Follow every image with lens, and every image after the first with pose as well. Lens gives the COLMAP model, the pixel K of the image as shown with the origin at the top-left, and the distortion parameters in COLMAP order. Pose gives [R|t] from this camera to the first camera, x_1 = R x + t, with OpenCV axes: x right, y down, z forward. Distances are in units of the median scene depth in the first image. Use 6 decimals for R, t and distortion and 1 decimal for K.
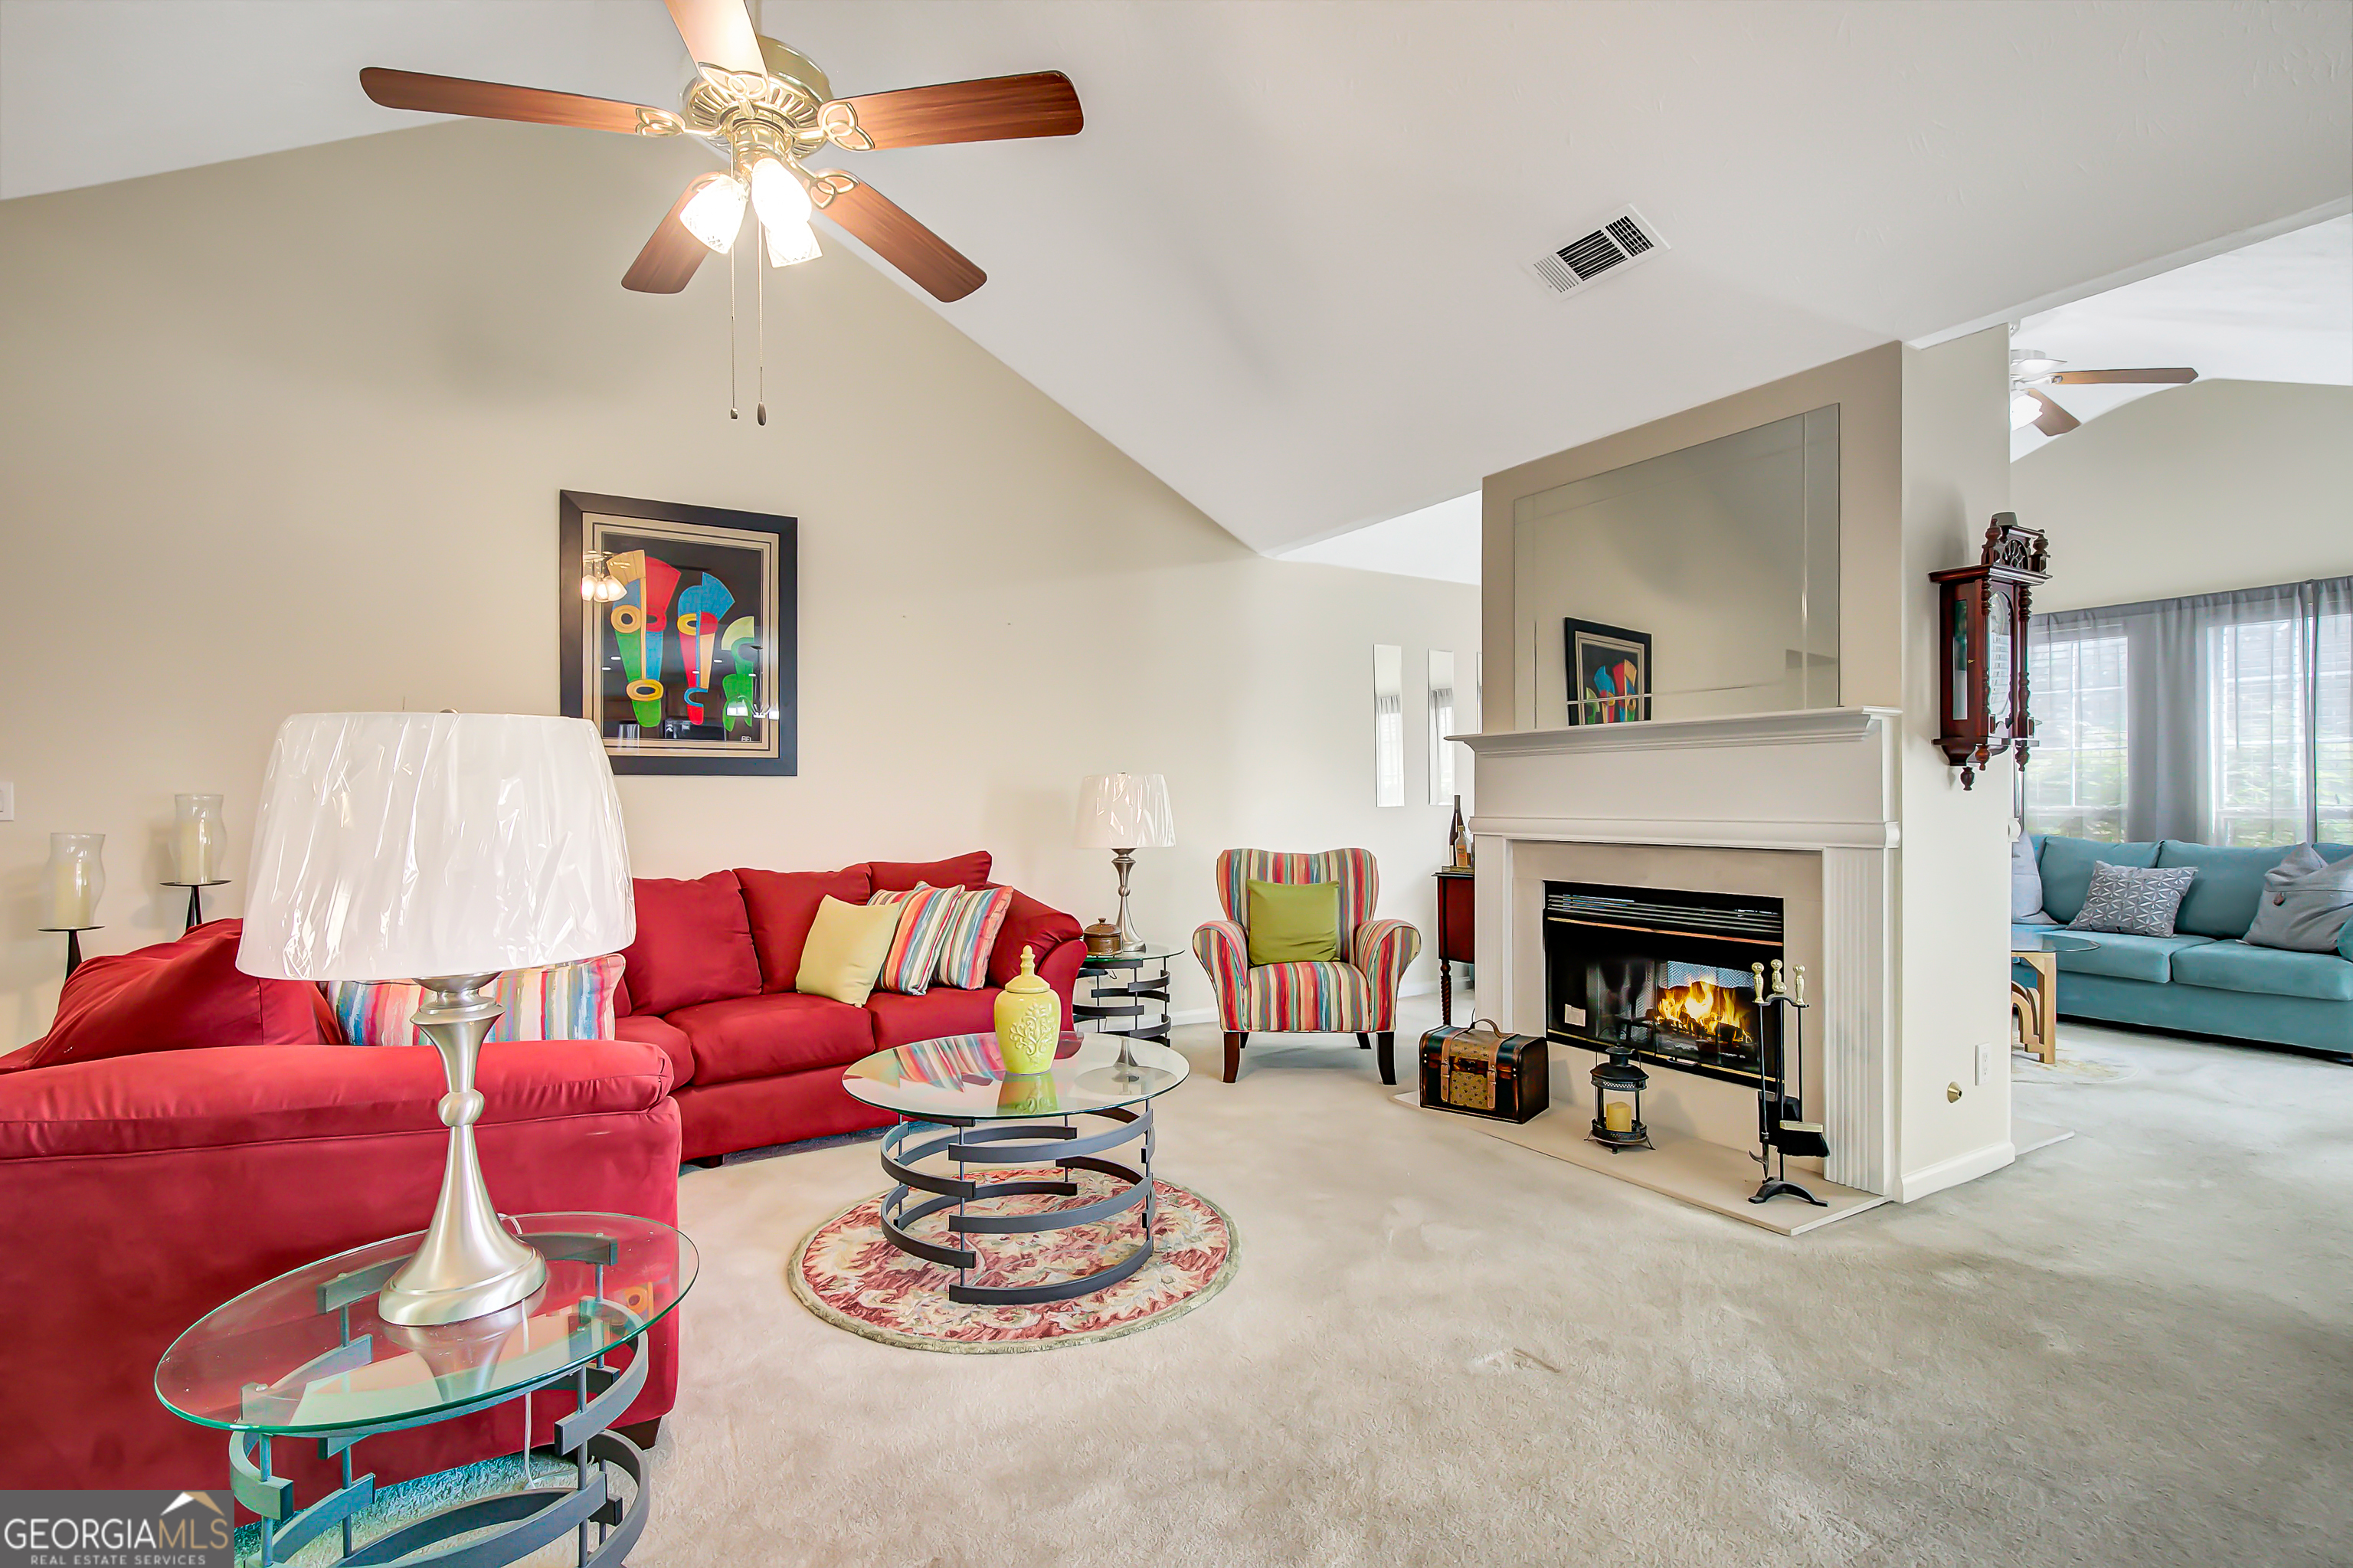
lens RADIAL K [[1114.2, 0, 1134.9], [0, 1114.2, 794.0], [0, 0, 1]] dist [-0.001271, 0.007601]
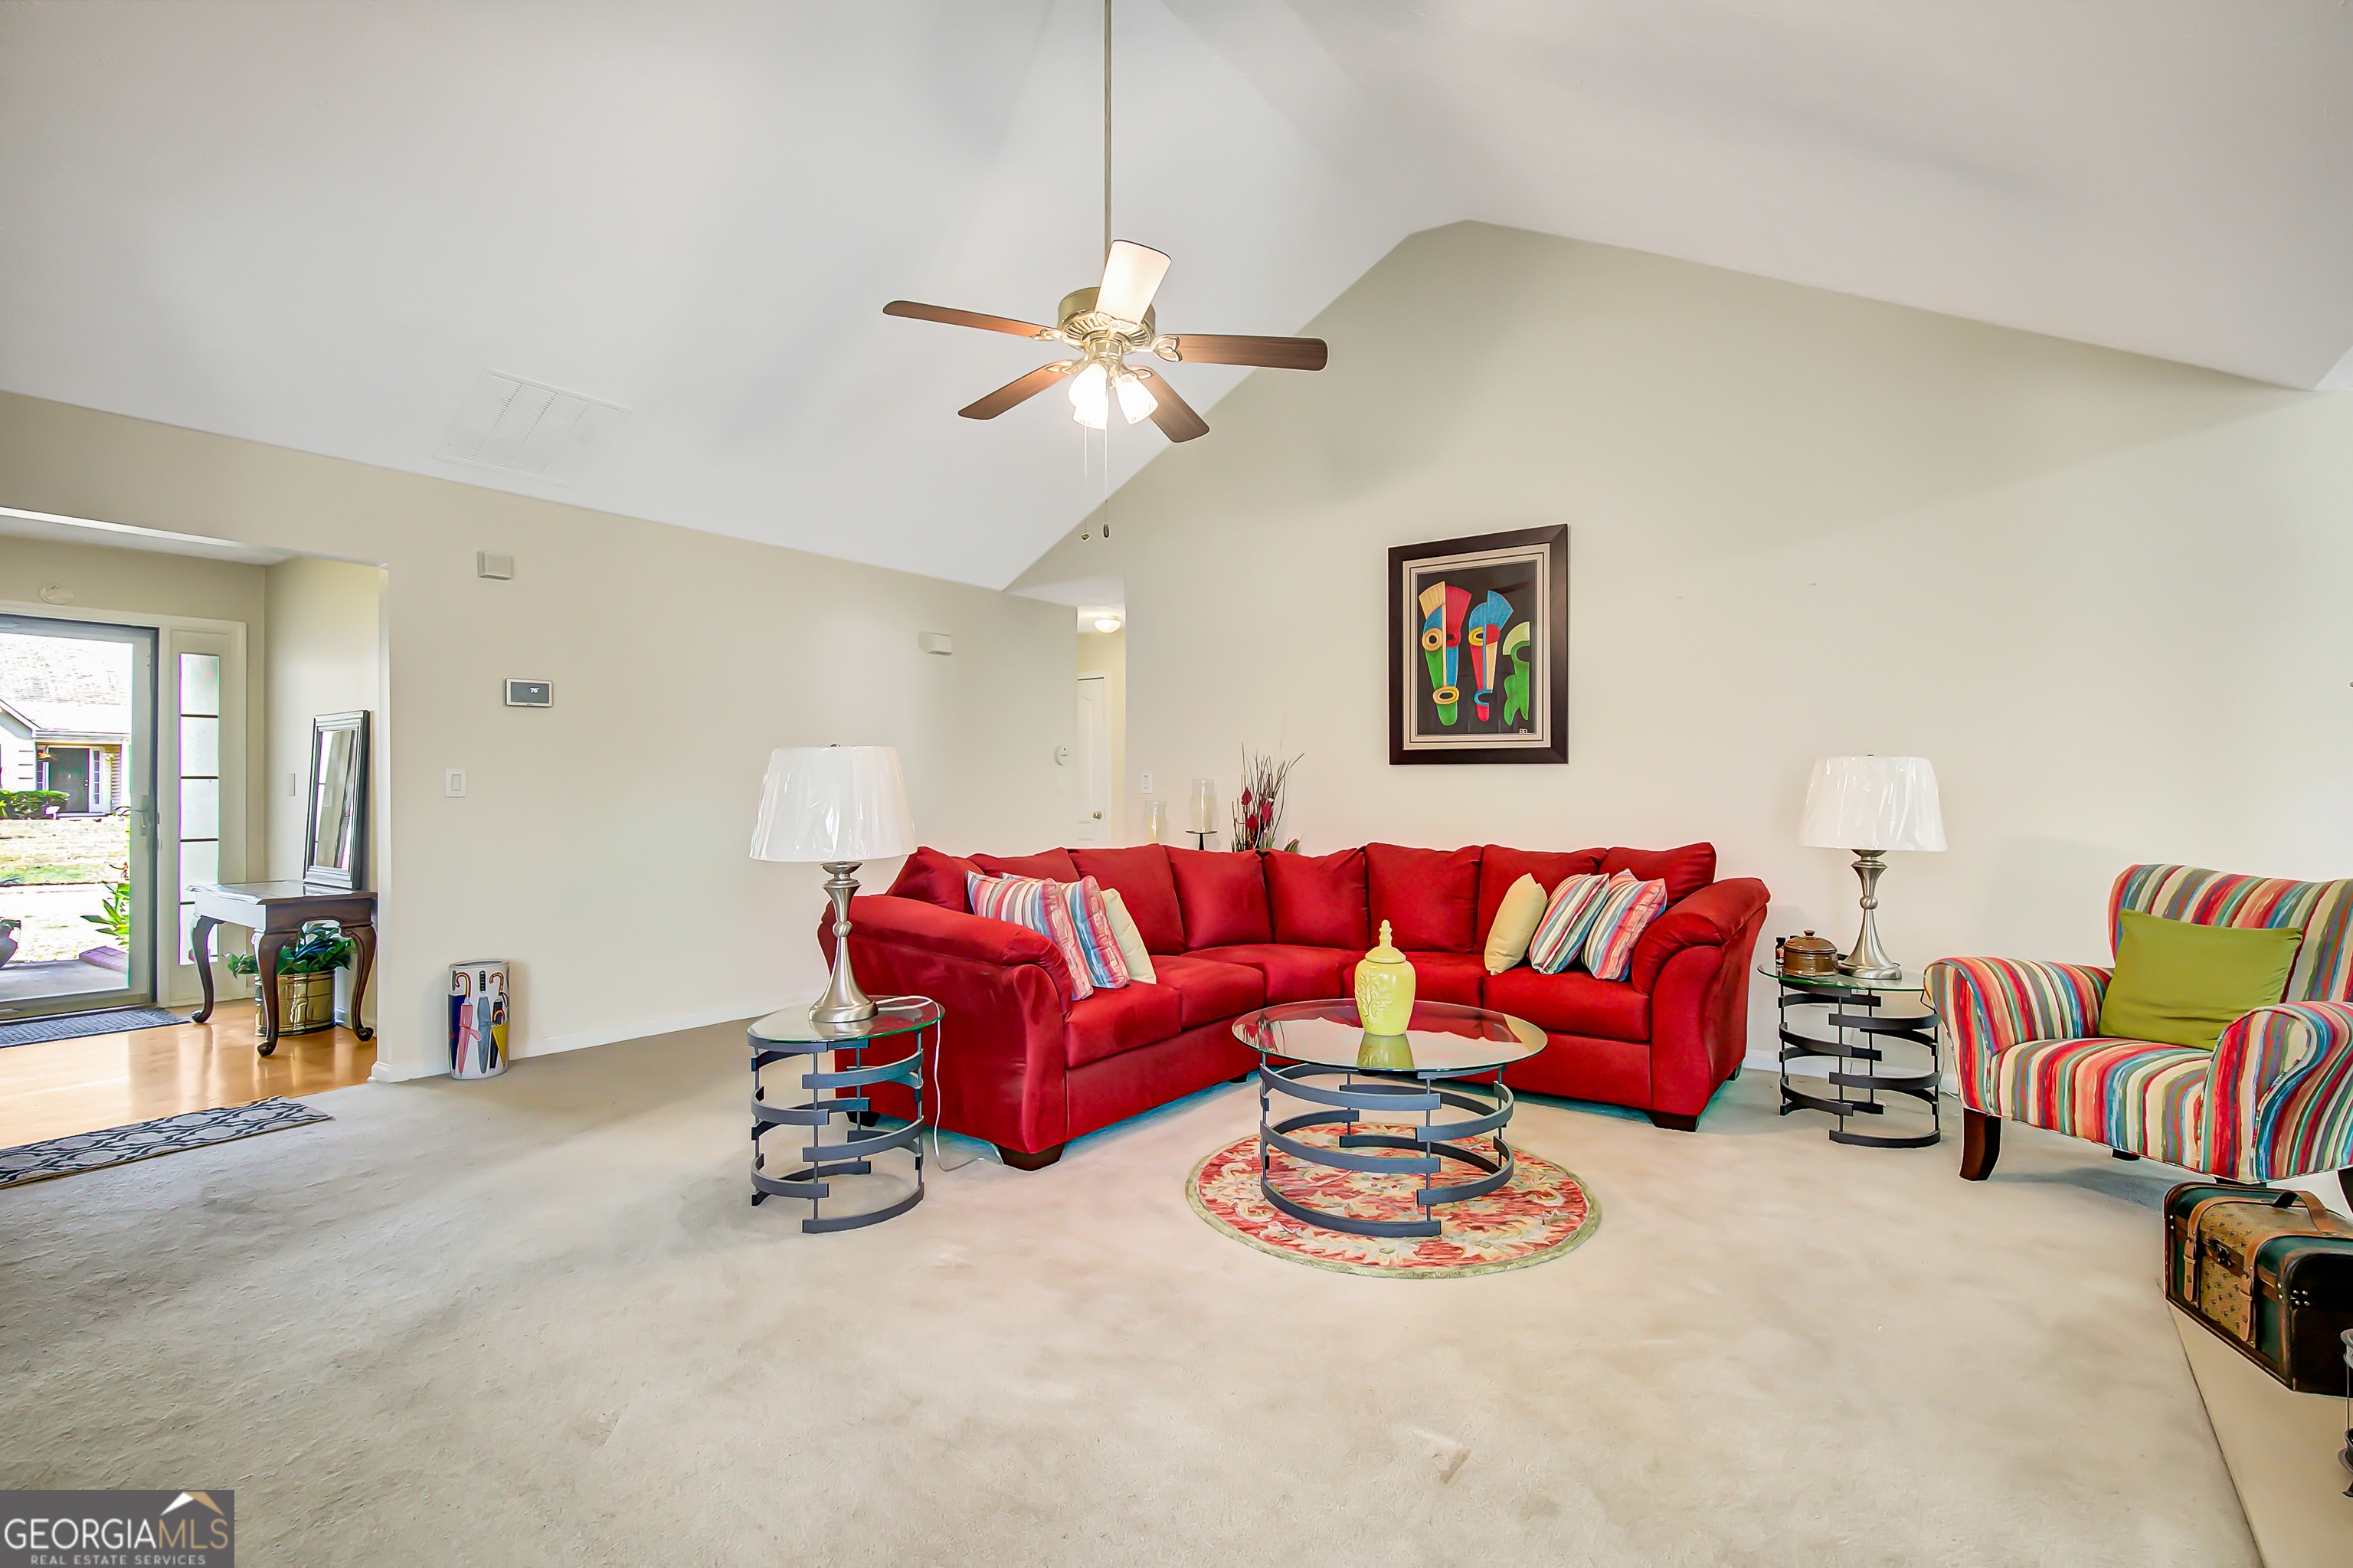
lens RADIAL K [[1084.0, 0, 1204.2], [0, 1084.0, 780.5], [0, 0, 1]] dist [-0.000714, -0.000049]
pose [[0.413595, 0.003742, -0.910453, 0.540985], [0.000061, 0.999991, 0.004138, -0.004285], [0.910461, -0.001767, 0.413591, 0.263023]]
